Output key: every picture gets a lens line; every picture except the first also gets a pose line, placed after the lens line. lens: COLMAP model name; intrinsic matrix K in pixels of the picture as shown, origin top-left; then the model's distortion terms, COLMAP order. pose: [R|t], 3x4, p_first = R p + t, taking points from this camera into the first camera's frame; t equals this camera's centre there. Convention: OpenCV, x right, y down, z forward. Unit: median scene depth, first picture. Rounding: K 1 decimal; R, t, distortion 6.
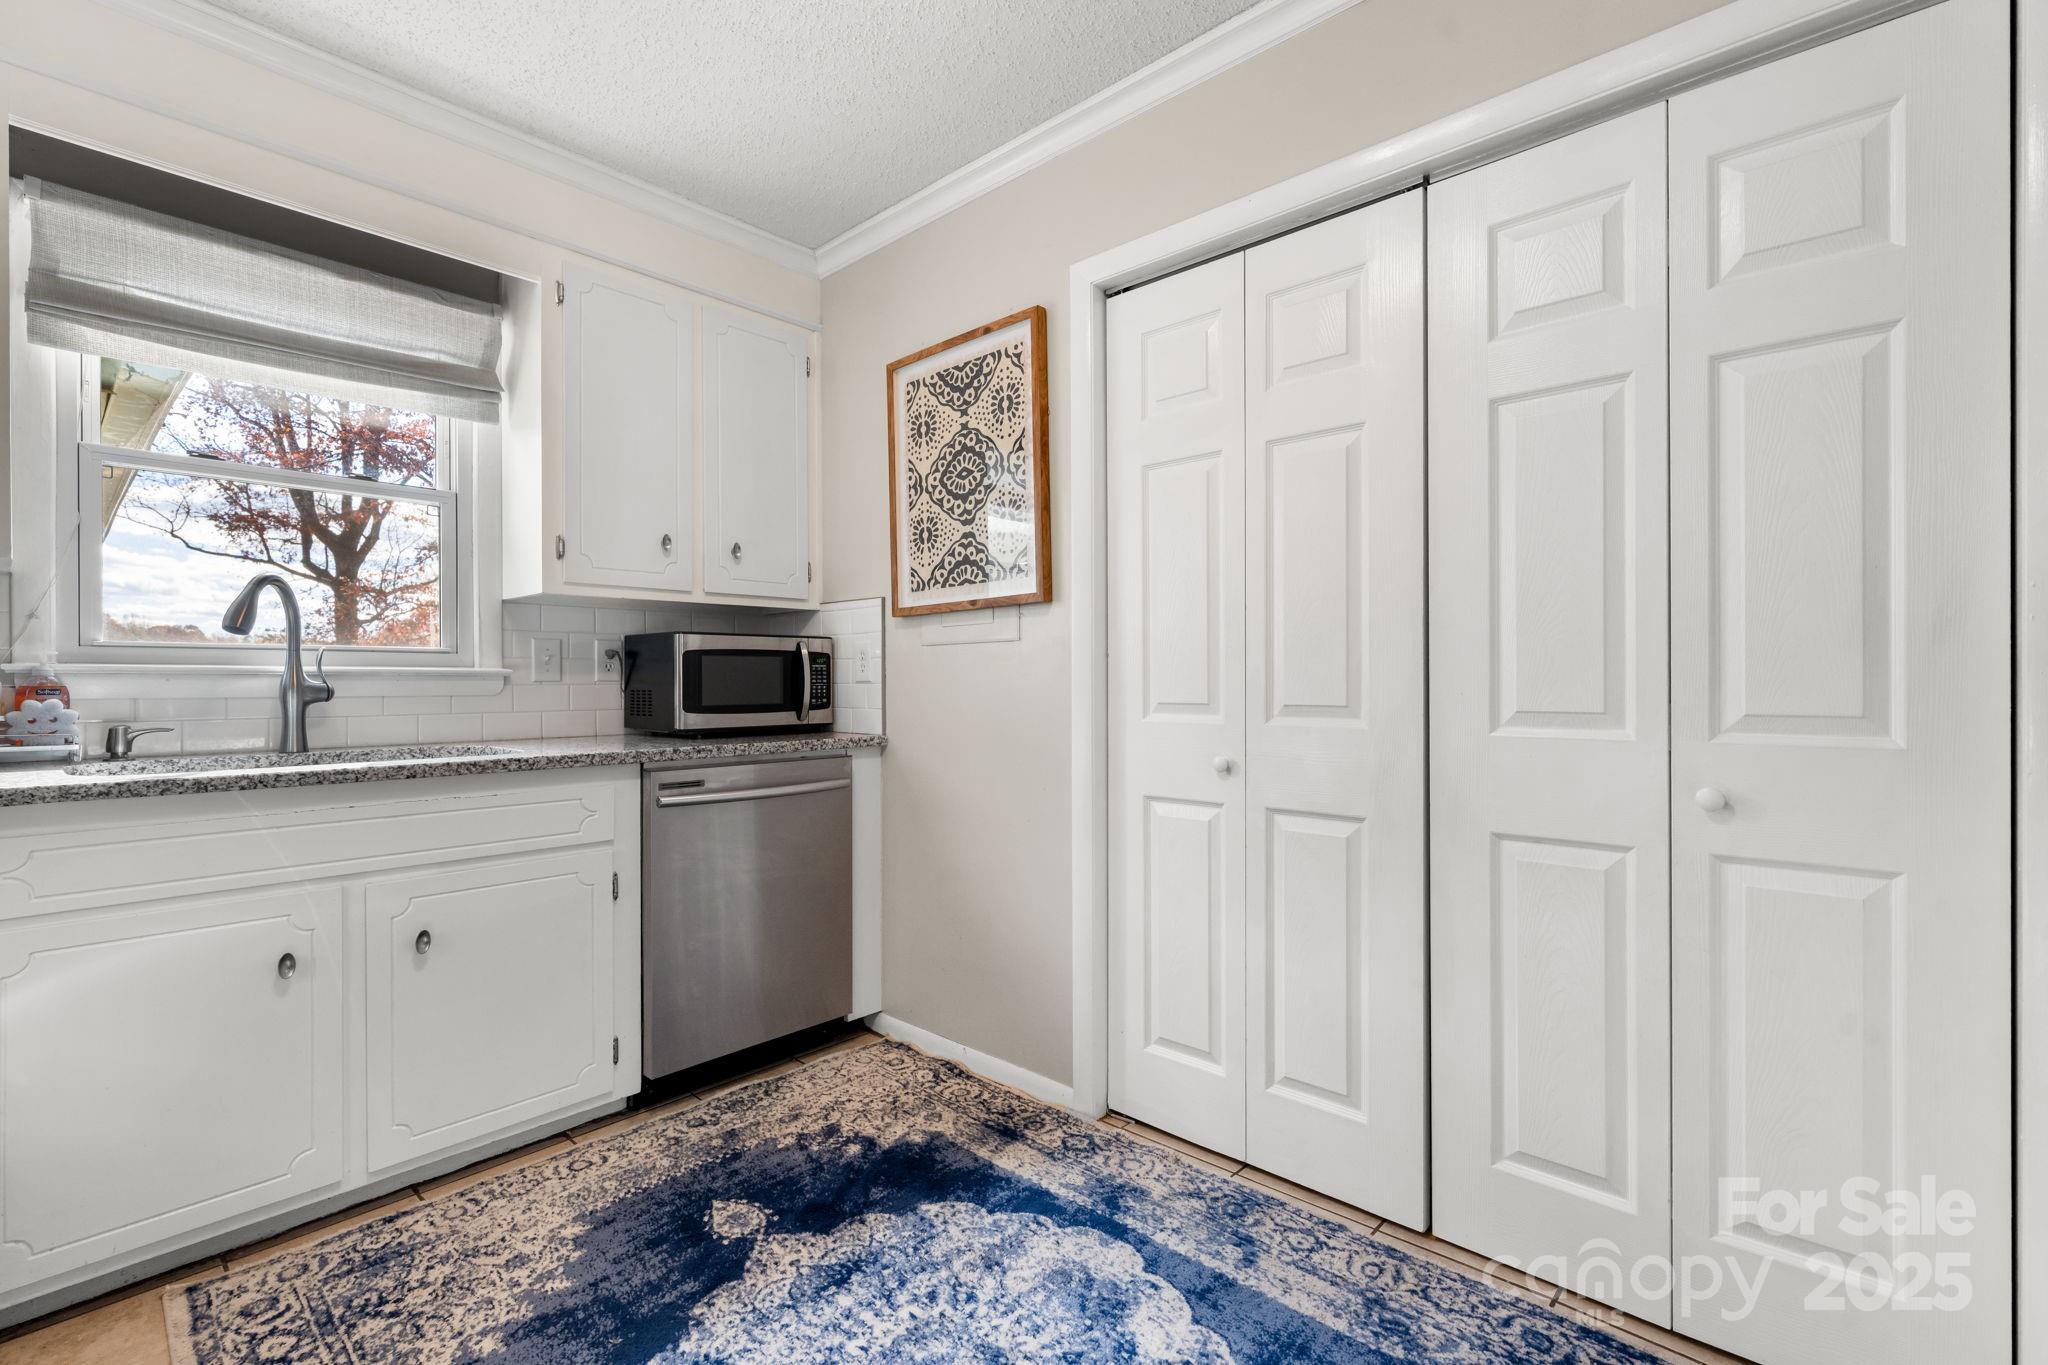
lens RADIAL K [[919.0, 0, 1026.9], [0, 919.0, 676.1], [0, 0, 1]] dist [-0.001304, -0.000391]
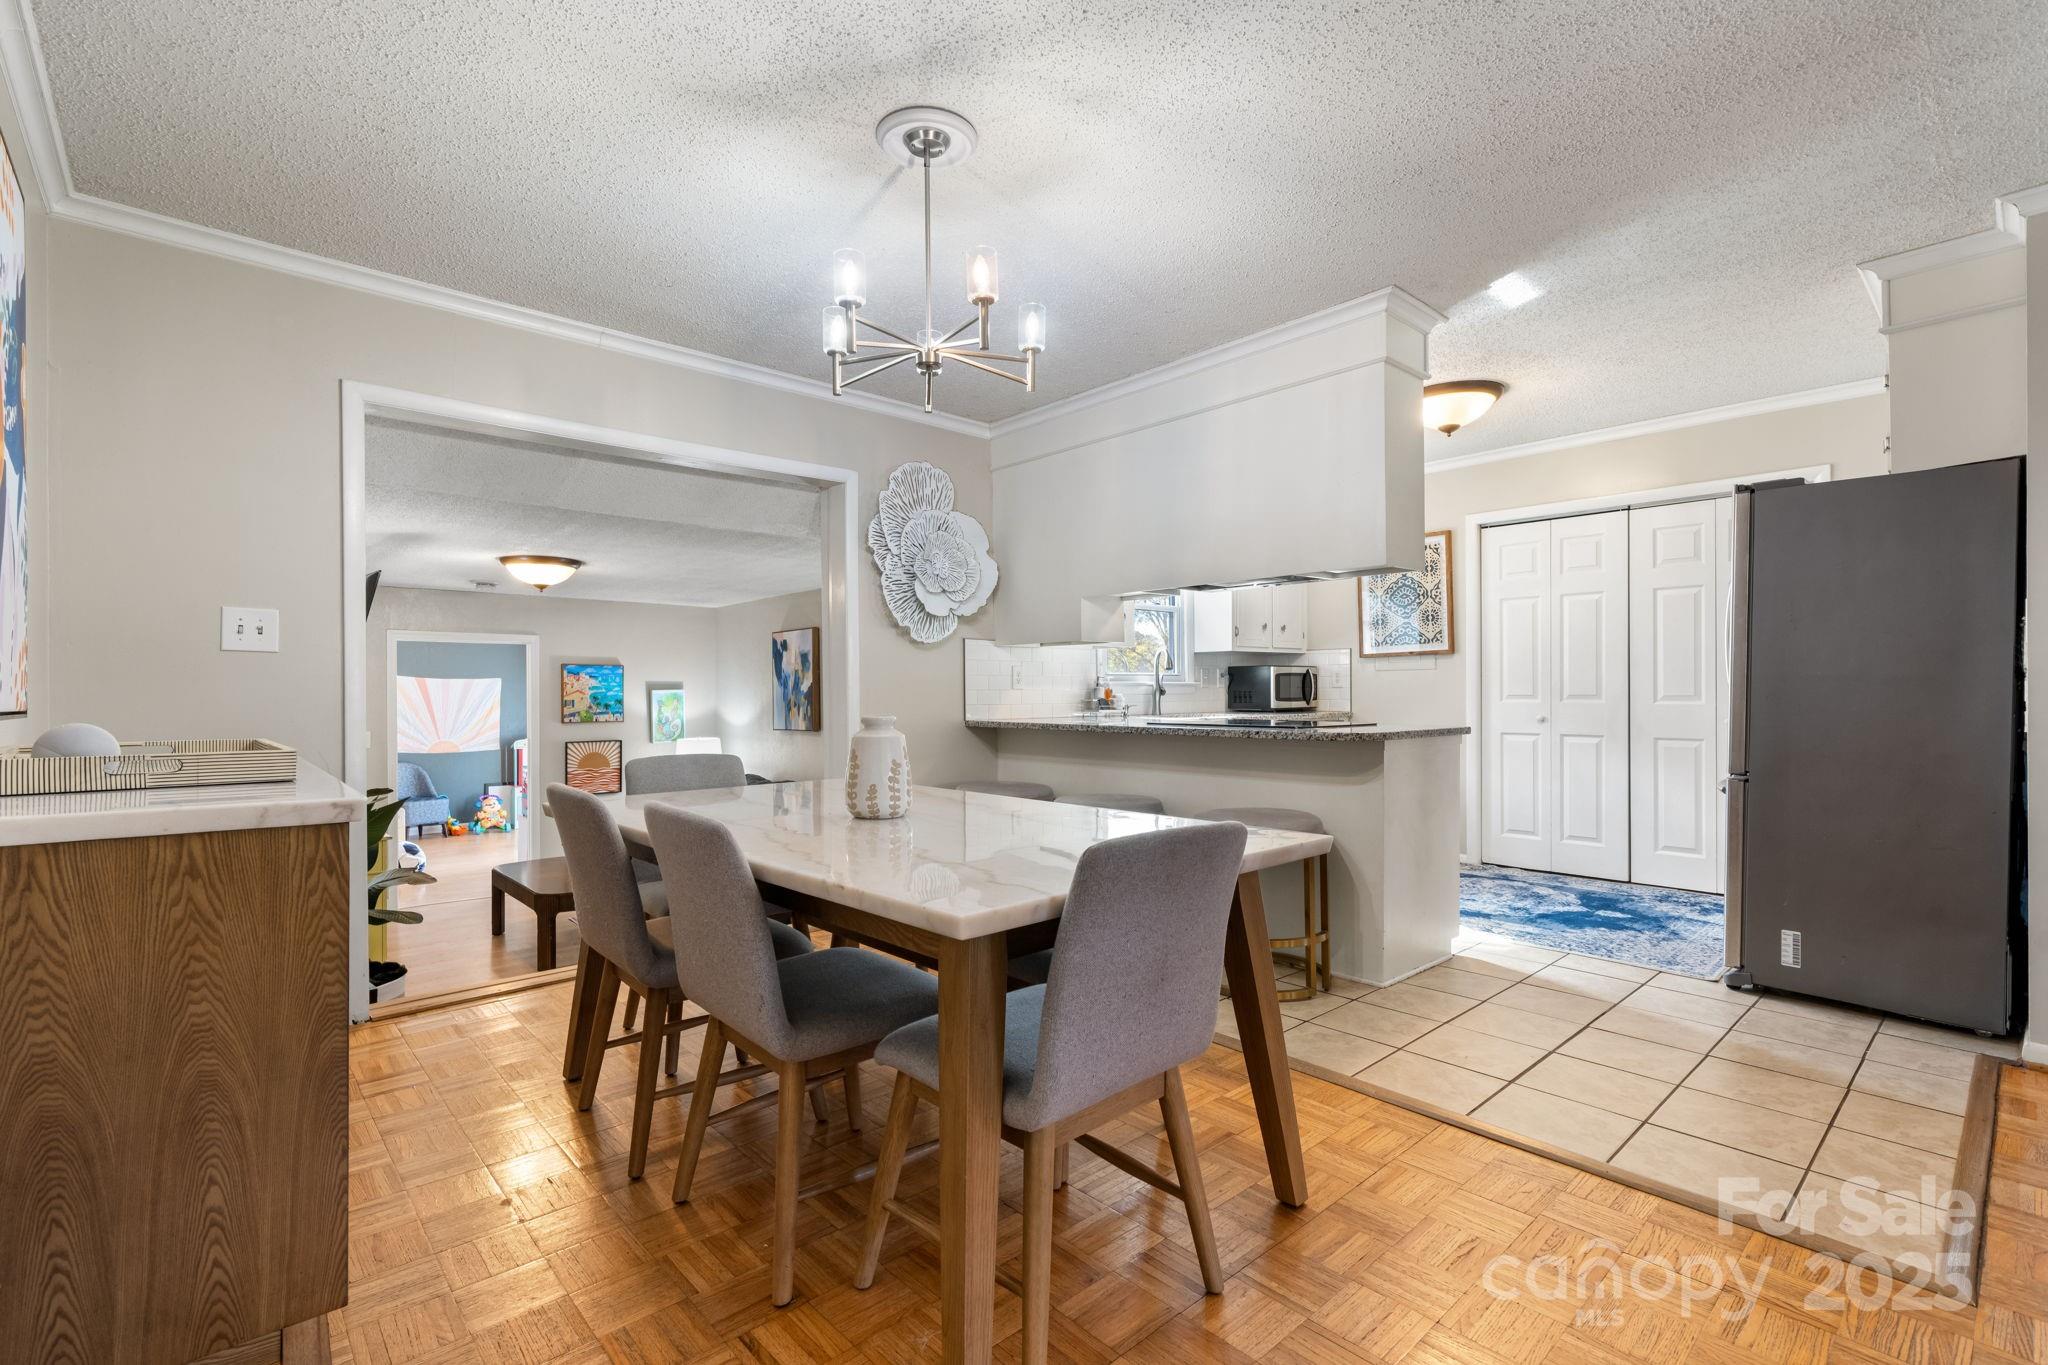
lens RADIAL K [[937.3, 0, 1018.2], [0, 937.3, 688.1], [0, 0, 1]] dist [0.001437, 0.000120]
pose [[0.995421, -0.003434, -0.095524, -1.083341], [0.003709, 0.999989, 0.002701, -0.001601], [0.095514, -0.003043, 0.995423, -1.915340]]
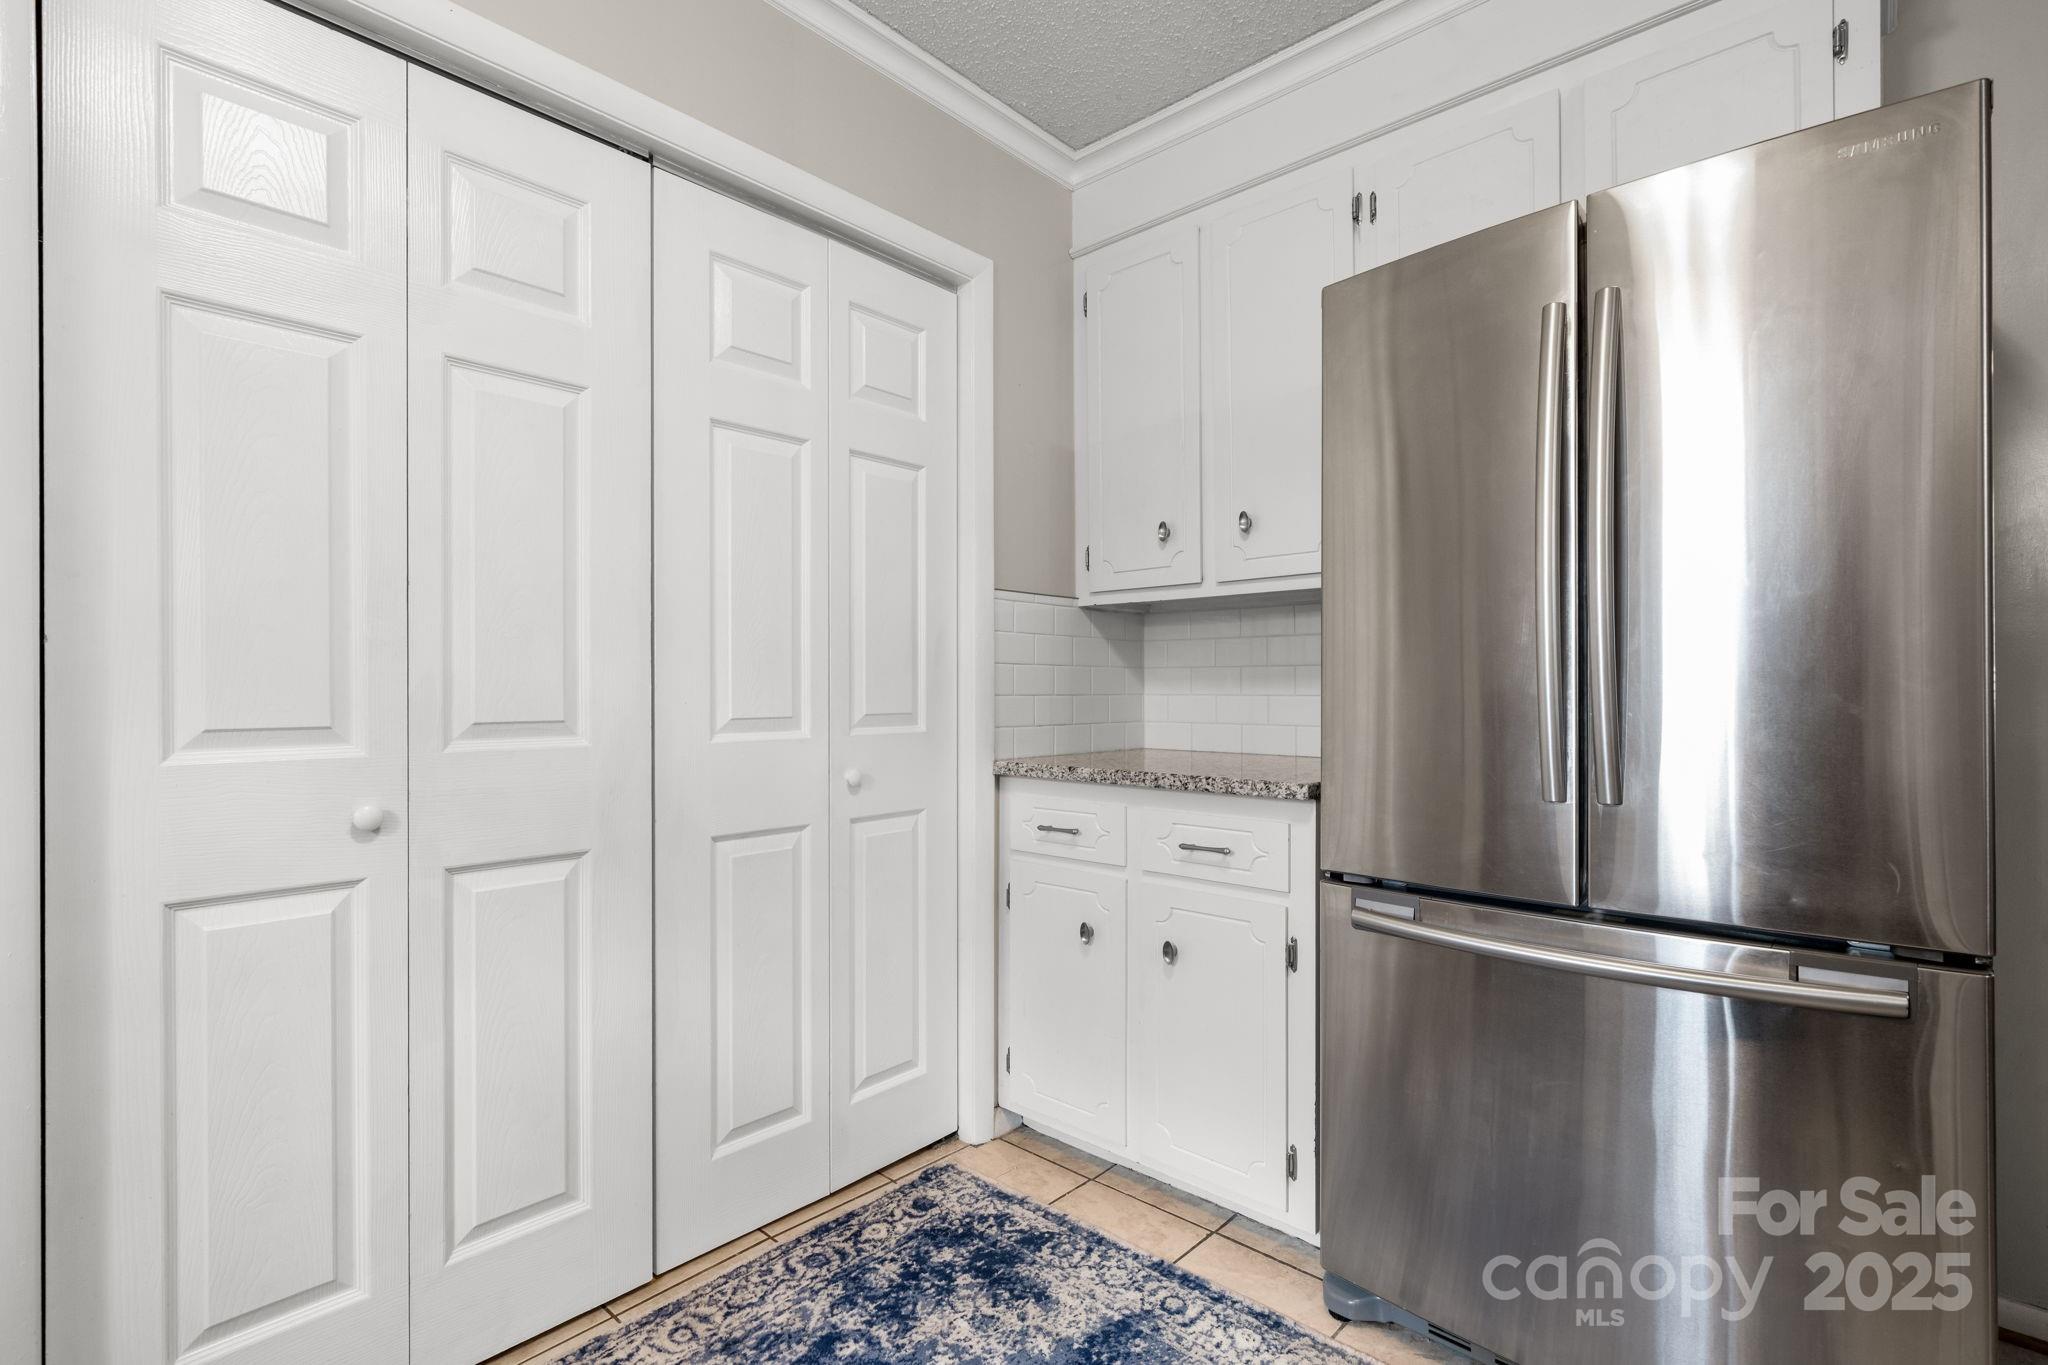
lens RADIAL K [[937.3, 0, 1018.2], [0, 937.3, 688.1], [0, 0, 1]] dist [0.001437, 0.000120]
pose [[0.005244, 0.003341, 0.999981, -0.496040], [-0.002034, 0.999992, -0.003330, 0.004820], [-0.999984, -0.002017, 0.005251, 0.587407]]
